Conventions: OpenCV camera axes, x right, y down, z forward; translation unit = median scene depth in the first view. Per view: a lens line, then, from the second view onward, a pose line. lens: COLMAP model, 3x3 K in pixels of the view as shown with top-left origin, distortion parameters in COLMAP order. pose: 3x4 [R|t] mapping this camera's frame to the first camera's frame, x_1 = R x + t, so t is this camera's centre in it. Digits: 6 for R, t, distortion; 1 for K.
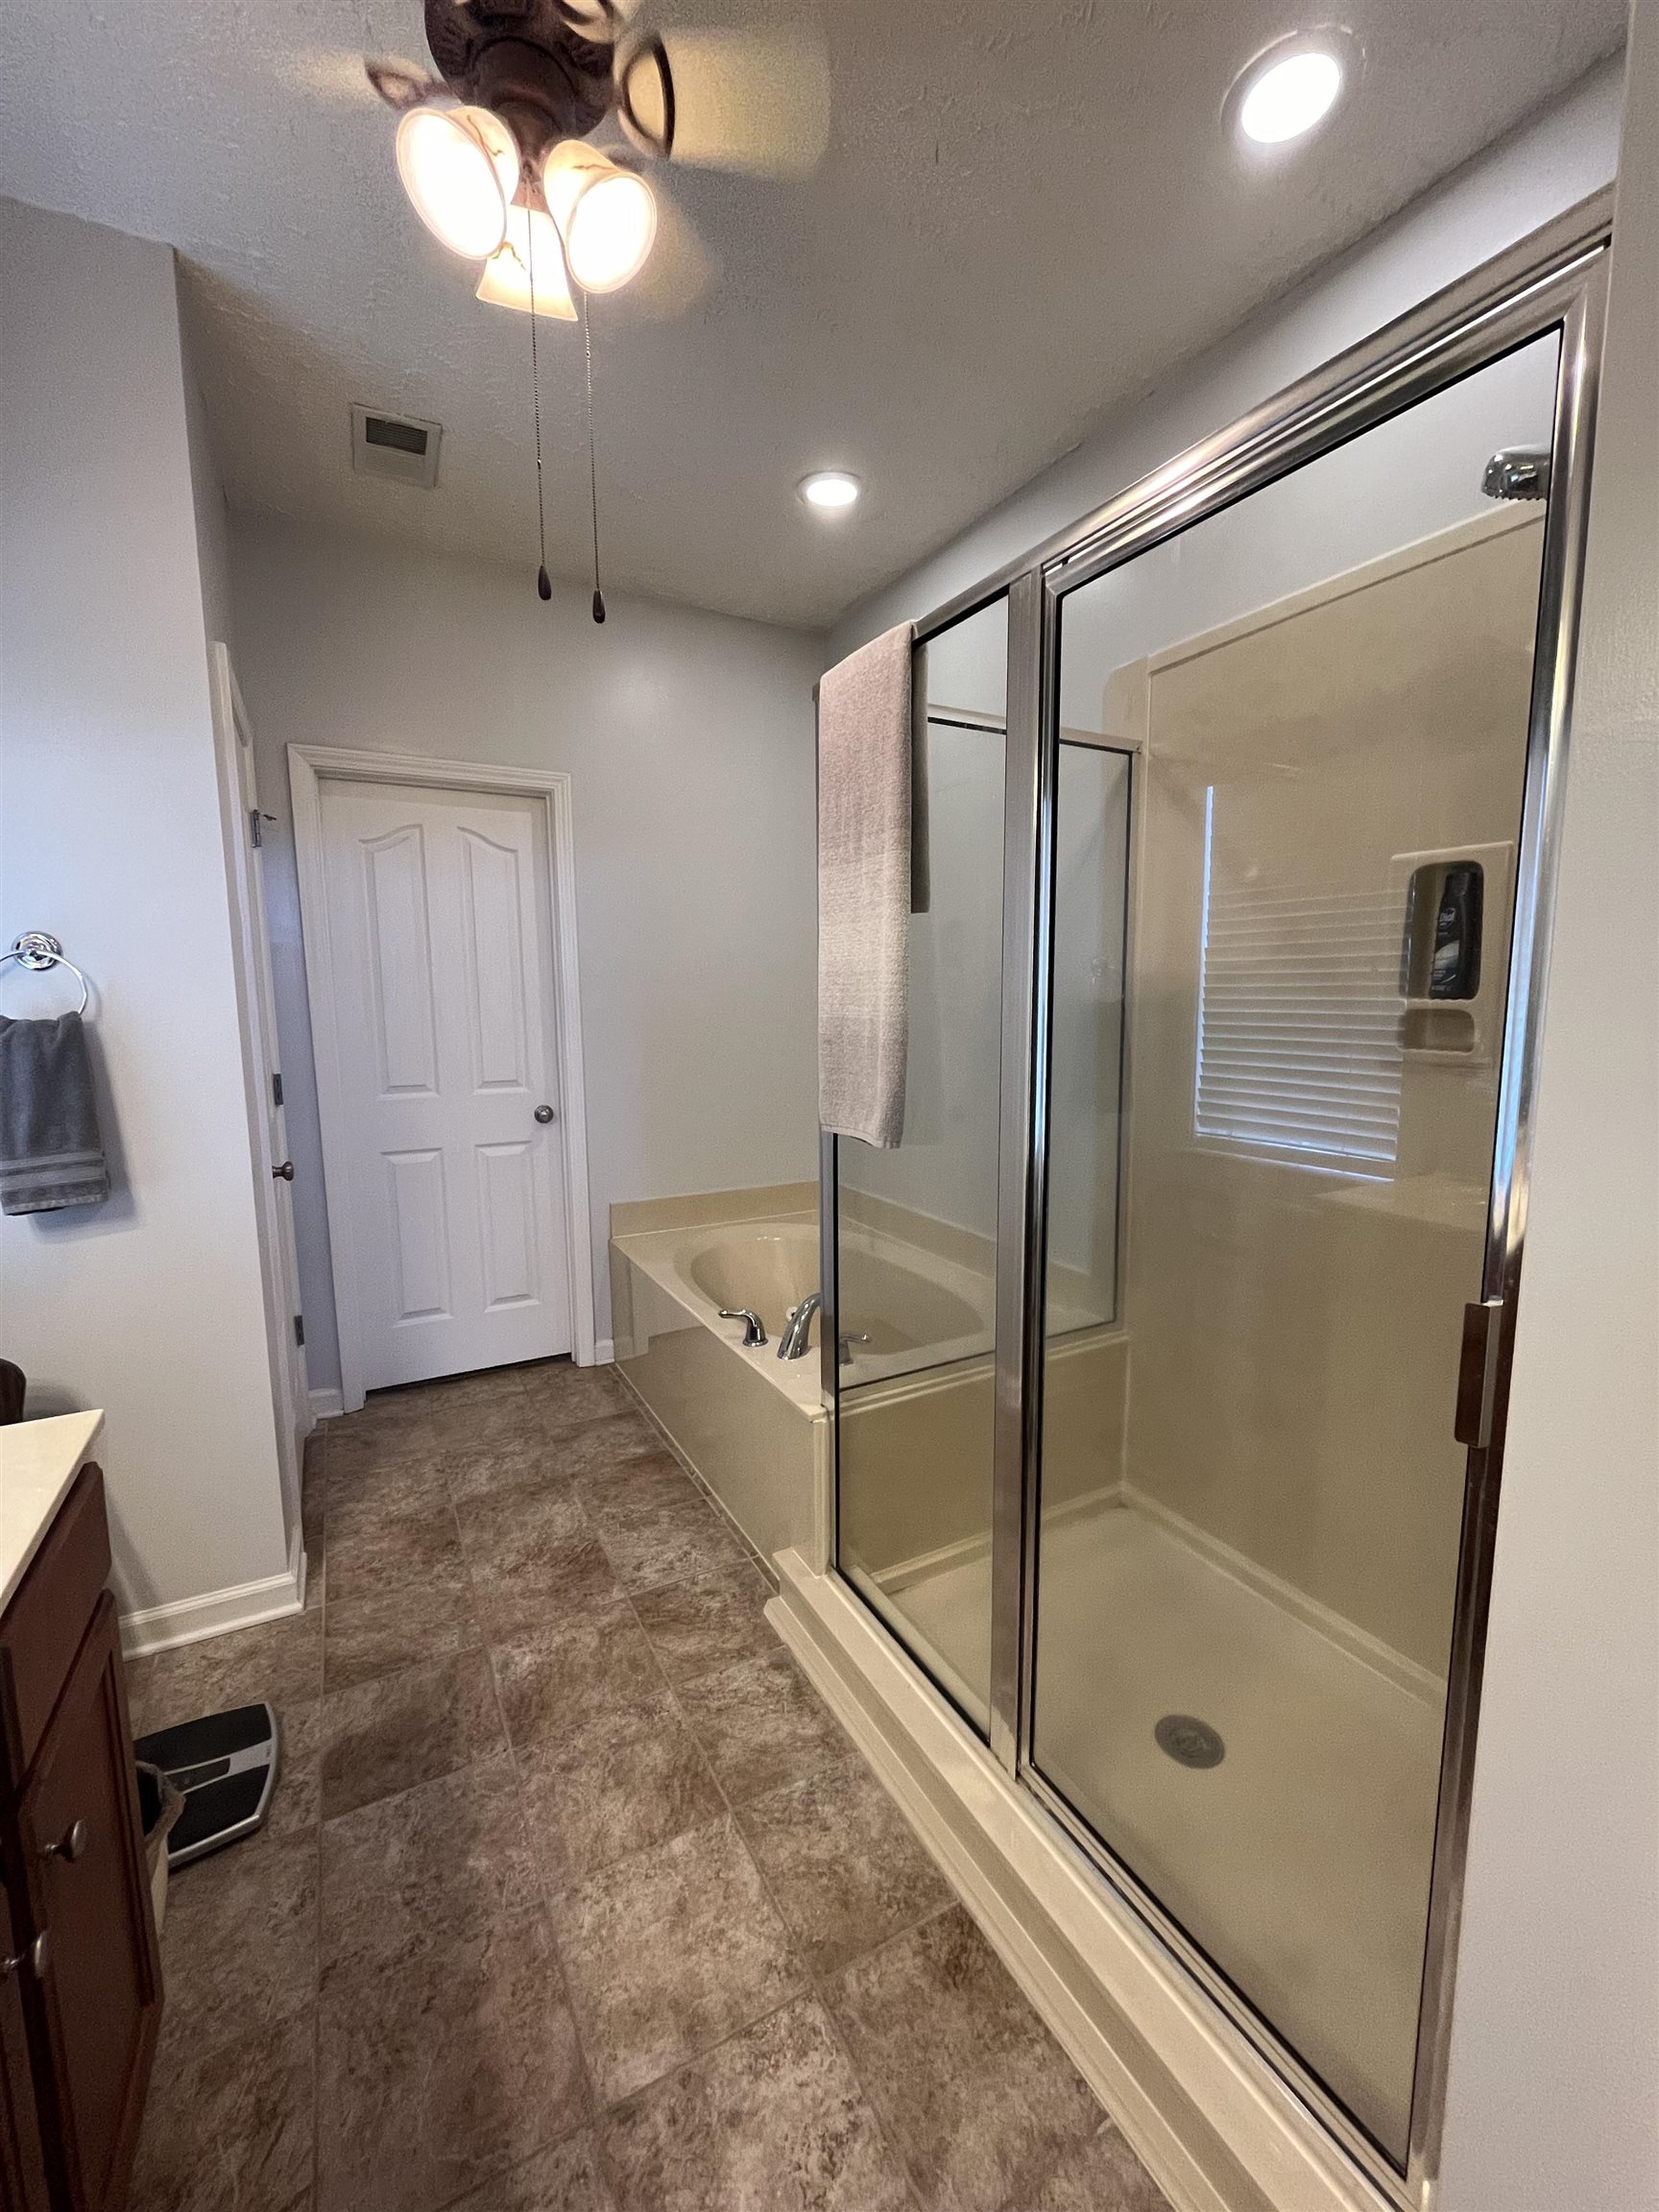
lens RADIAL K [[898.7, 0, 827.8], [0, 898.7, 1107.1], [0, 0, 1]] dist [-0.002065, 0.000020]
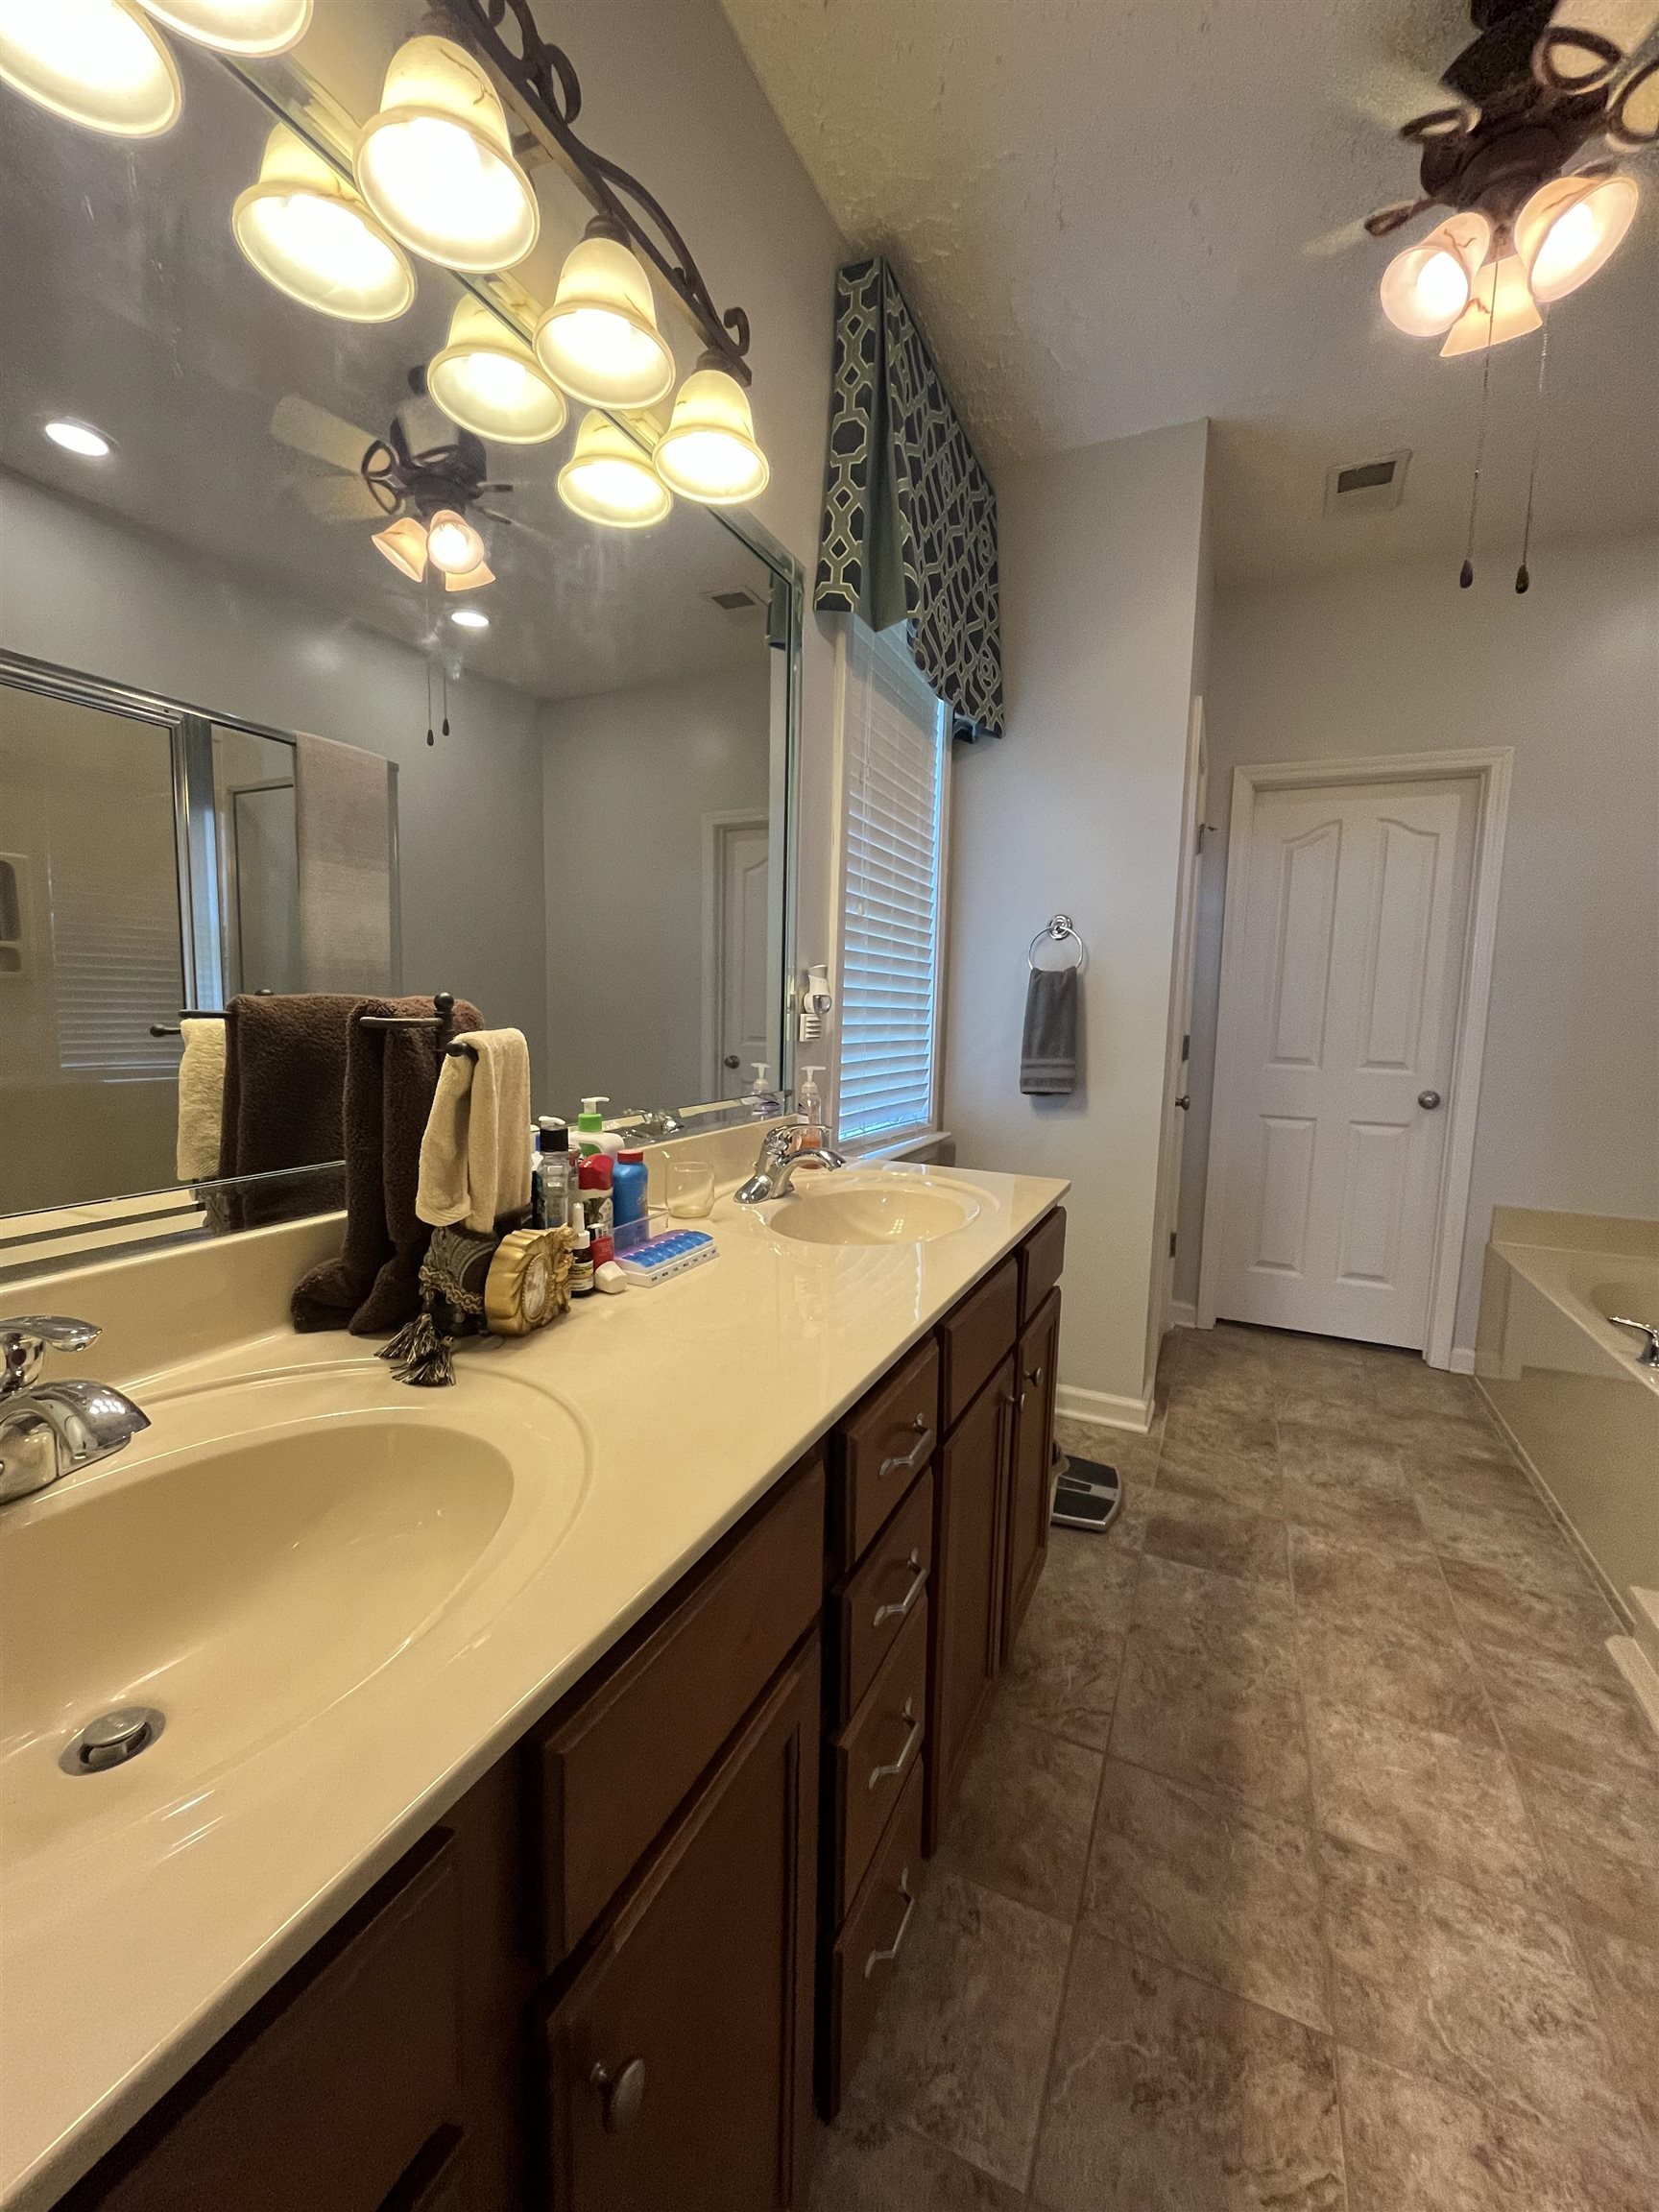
lens RADIAL K [[898.7, 0, 827.3], [0, 898.7, 1102.0], [0, 0, 1]] dist [-0.002065, 0.000020]
pose [[0.600316, 0.108378, -0.792385, 0.117157], [-0.132320, 0.990580, 0.035240, 0.108683], [0.788741, 0.083693, 0.609002, -0.201453]]
